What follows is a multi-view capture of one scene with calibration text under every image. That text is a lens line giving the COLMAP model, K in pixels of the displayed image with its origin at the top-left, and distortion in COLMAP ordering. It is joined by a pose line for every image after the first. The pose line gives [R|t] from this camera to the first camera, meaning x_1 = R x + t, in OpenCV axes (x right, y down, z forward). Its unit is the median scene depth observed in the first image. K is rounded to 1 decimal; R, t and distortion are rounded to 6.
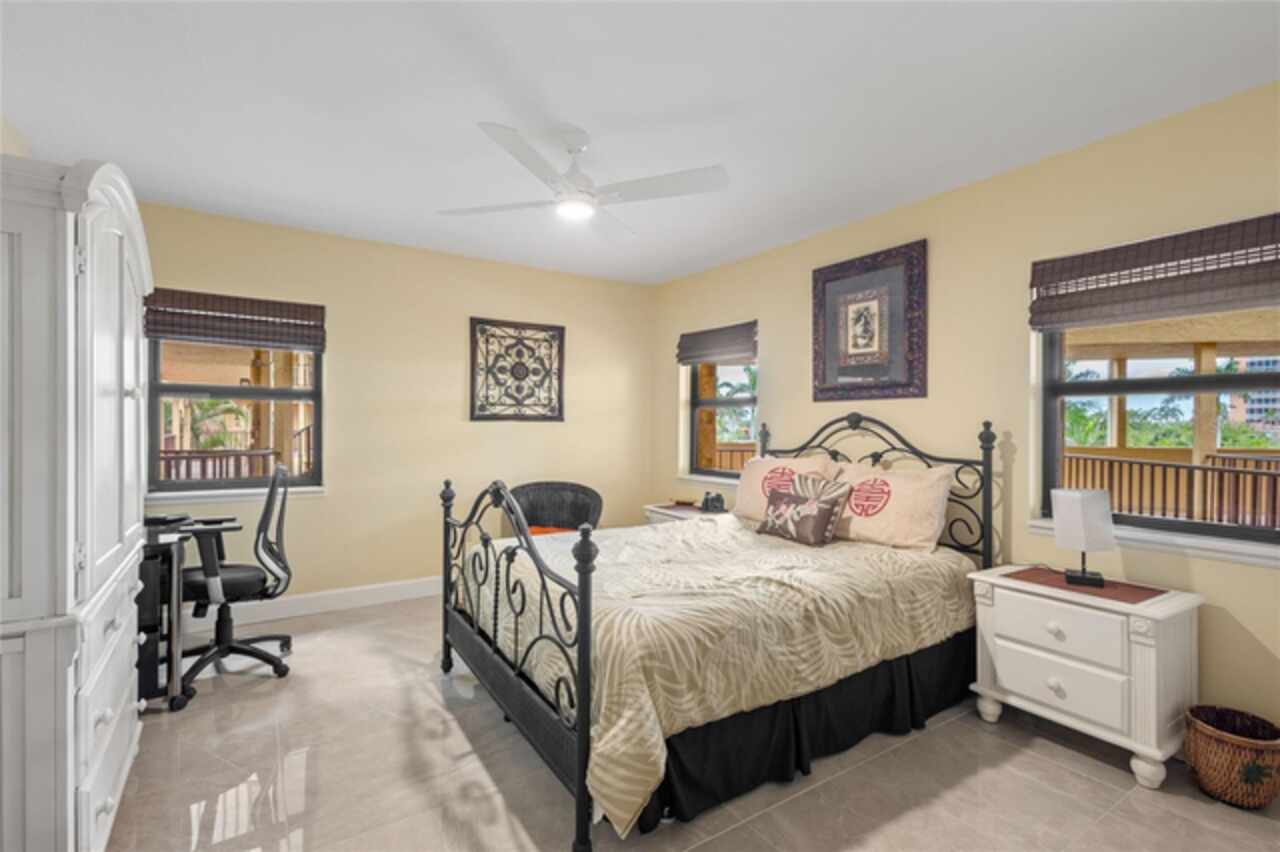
lens RADIAL K [[589.7, 0, 648.2], [0, 589.7, 425.4], [0, 0, 1]] dist [0.009611, -0.001022]
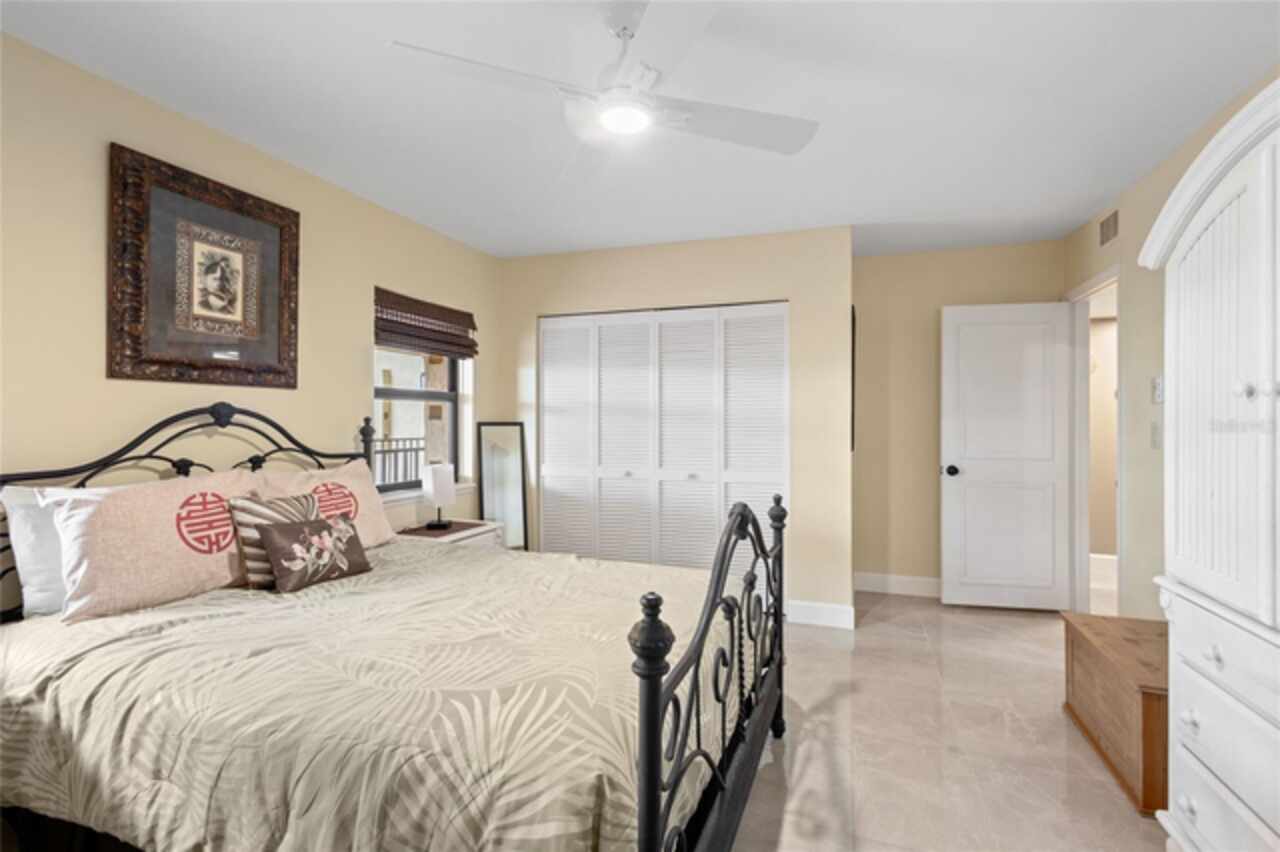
lens RADIAL K [[589.7, 0, 648.3], [0, 589.7, 420.6], [0, 0, 1]] dist [0.009611, -0.001022]
pose [[-0.610285, 0.010203, 0.792116, -0.515222], [0.016522, 0.999863, -0.000149, 0.007864], [-0.792010, 0.012997, -0.610370, 1.038538]]
